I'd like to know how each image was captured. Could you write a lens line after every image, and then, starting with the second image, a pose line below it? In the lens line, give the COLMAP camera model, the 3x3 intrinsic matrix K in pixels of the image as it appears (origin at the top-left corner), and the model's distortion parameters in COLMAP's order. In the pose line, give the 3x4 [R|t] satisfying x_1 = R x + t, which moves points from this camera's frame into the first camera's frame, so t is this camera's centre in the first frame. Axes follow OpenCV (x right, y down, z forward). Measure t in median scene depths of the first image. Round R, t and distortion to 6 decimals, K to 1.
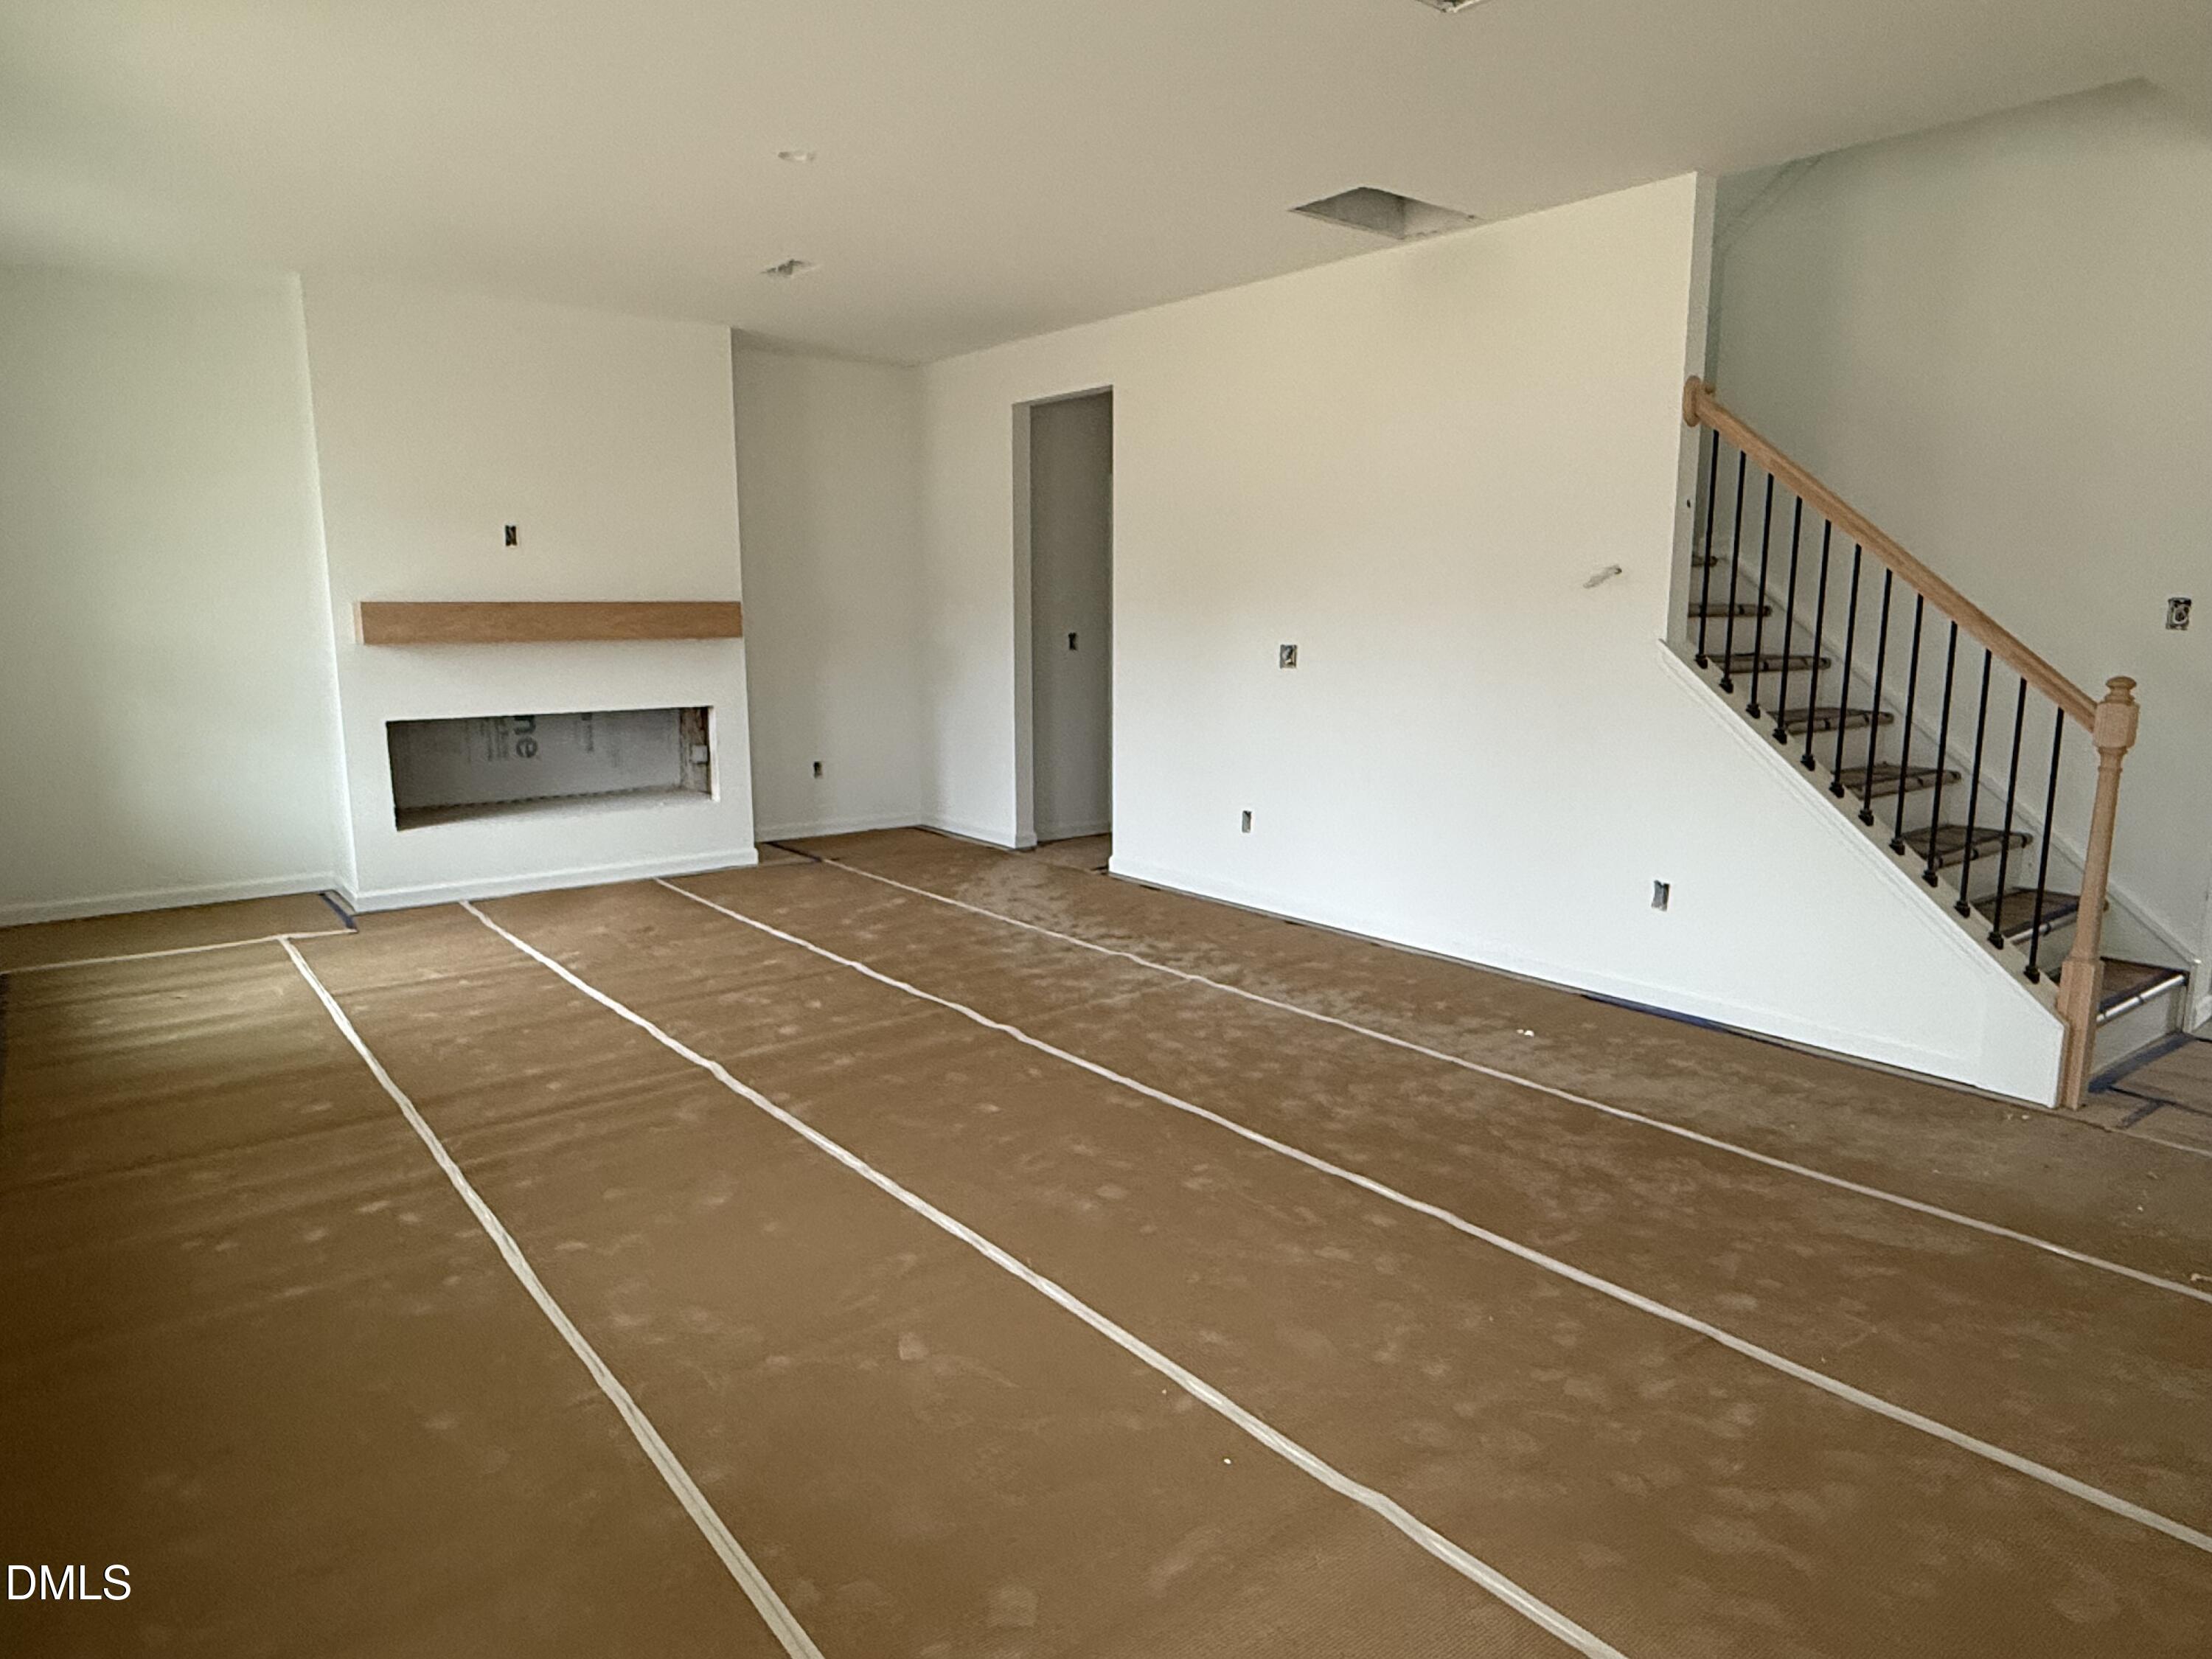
lens RADIAL K [[1397.2, 0, 1106.0], [0, 1397.2, 829.5], [0, 0, 1]] dist [-0.009866, 0.001287]
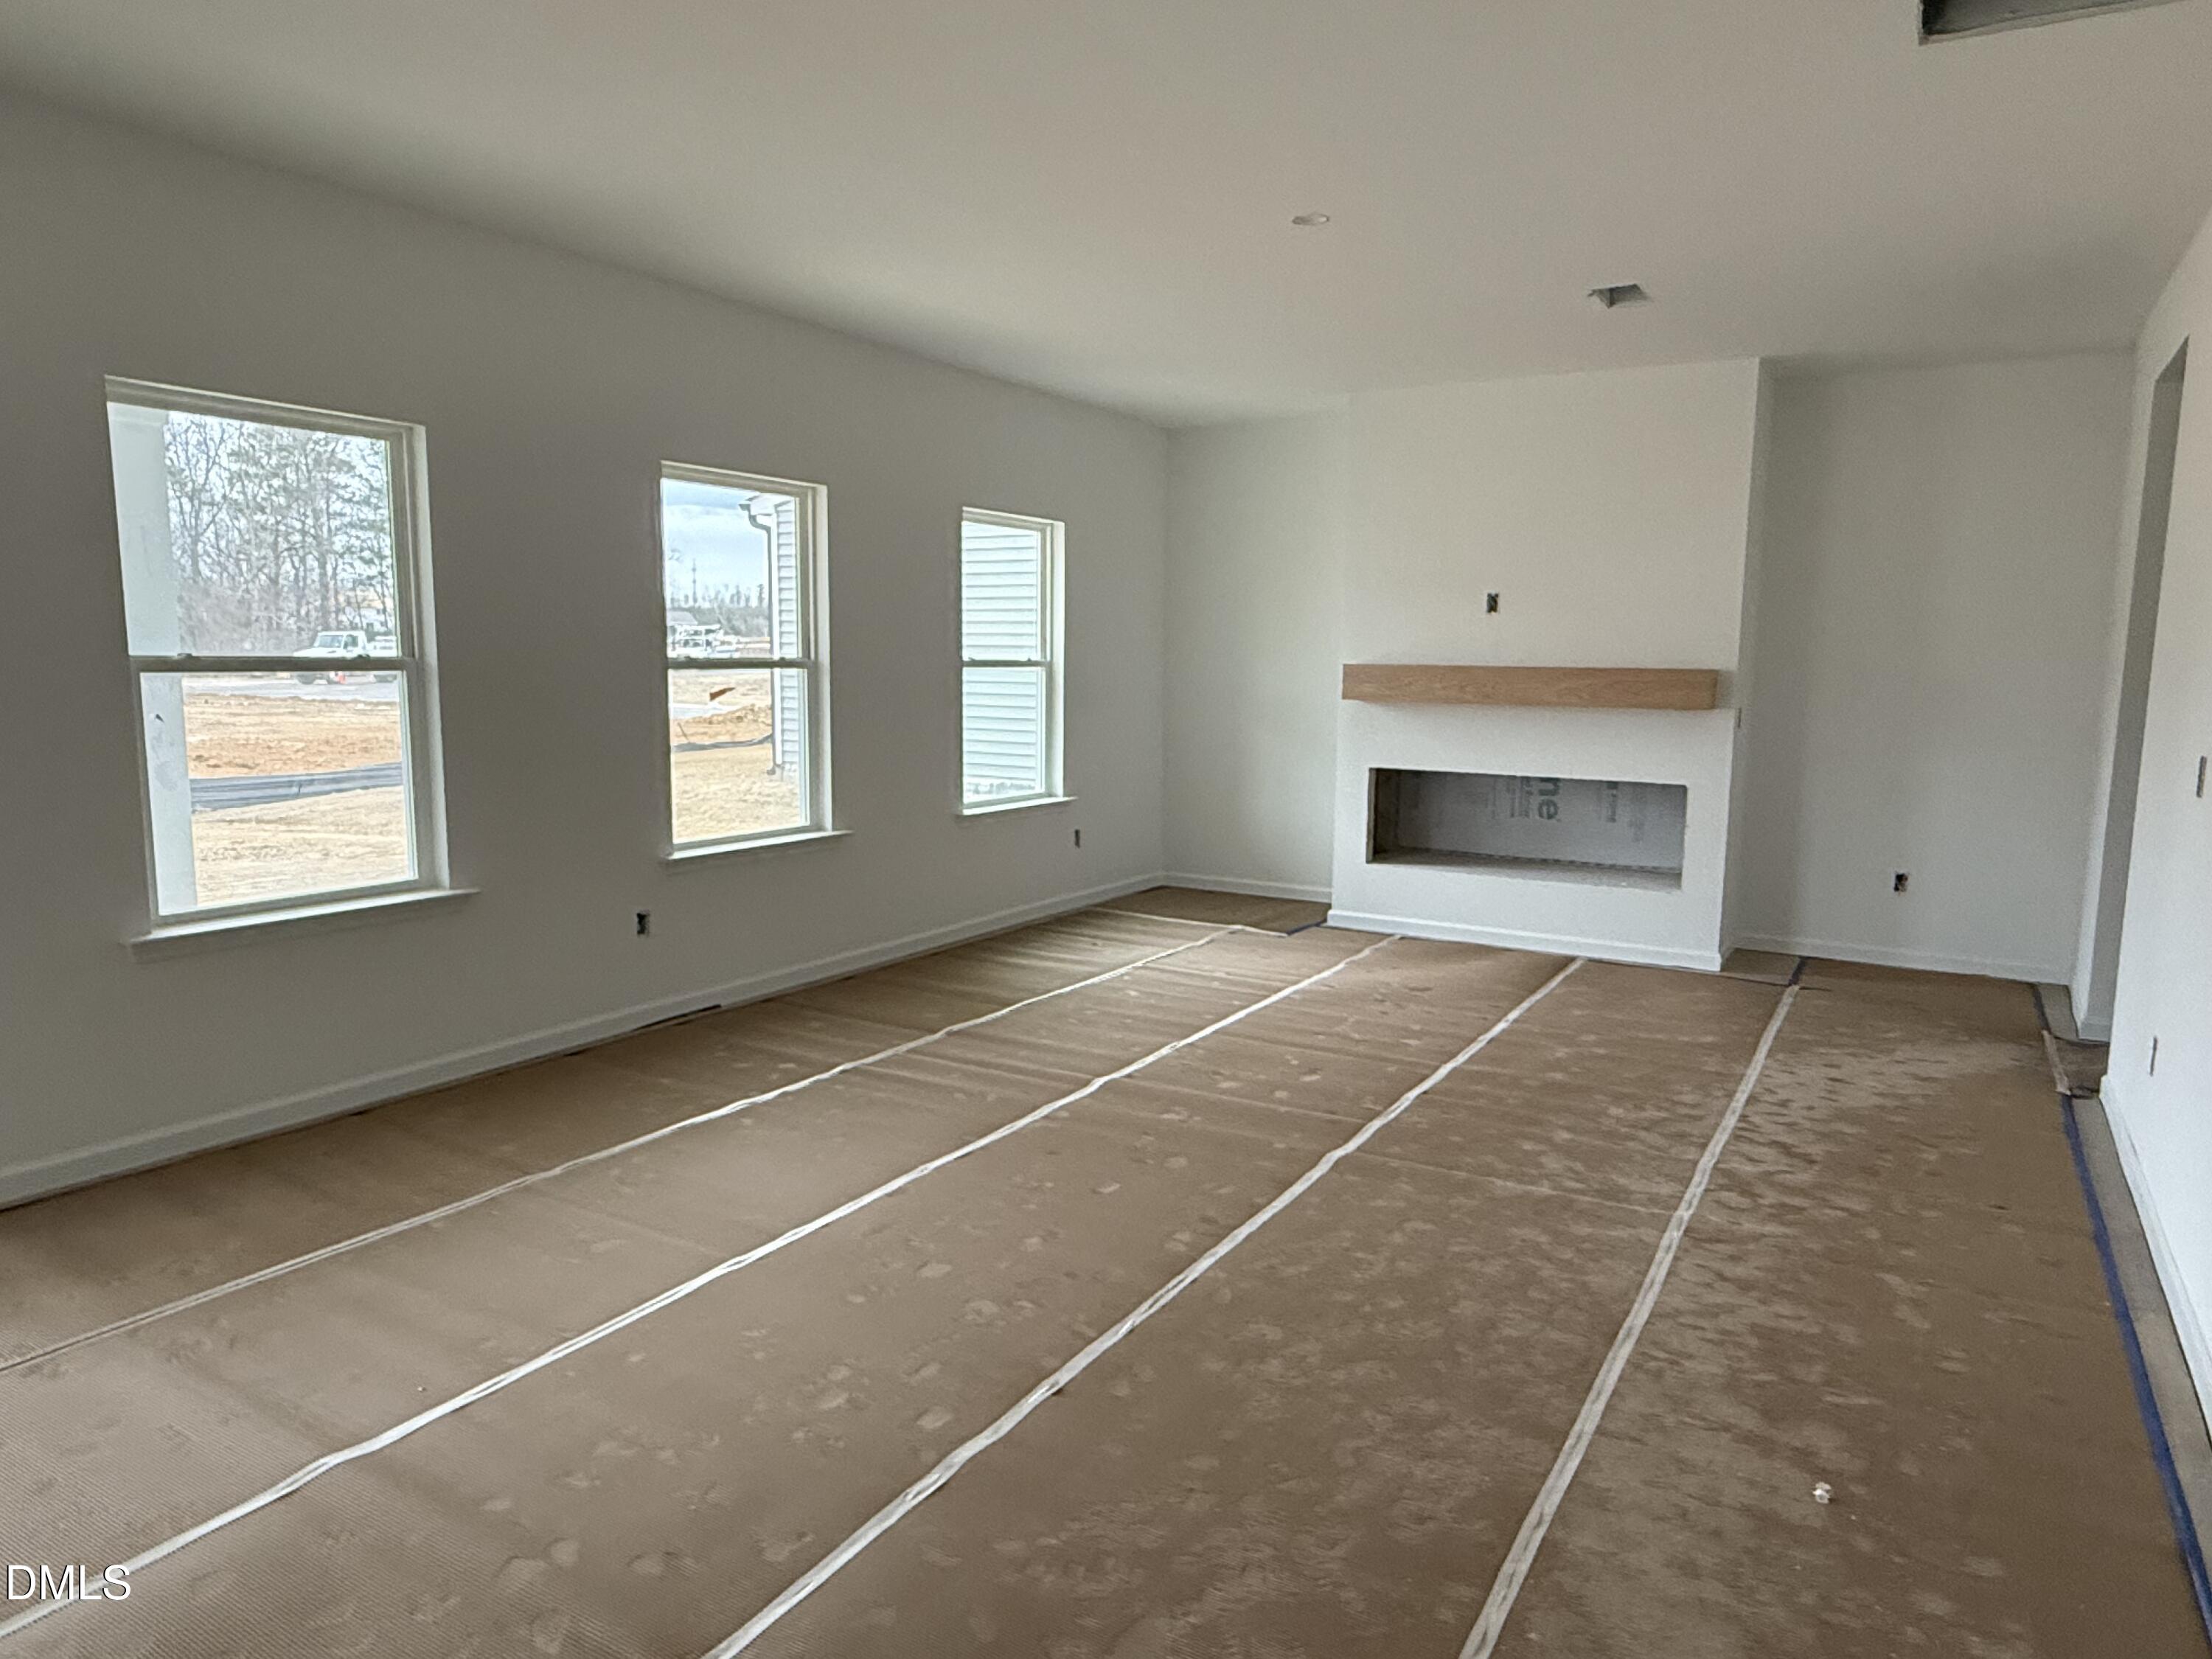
lens RADIAL K [[1397.2, 0, 1106.0], [0, 1397.2, 829.5], [0, 0, 1]] dist [-0.009866, 0.001287]
pose [[0.348817, 0.119829, -0.929499, 0.557468], [-0.165369, 0.984100, 0.064809, -0.075356], [0.922486, 0.131103, 0.363086, 0.443048]]
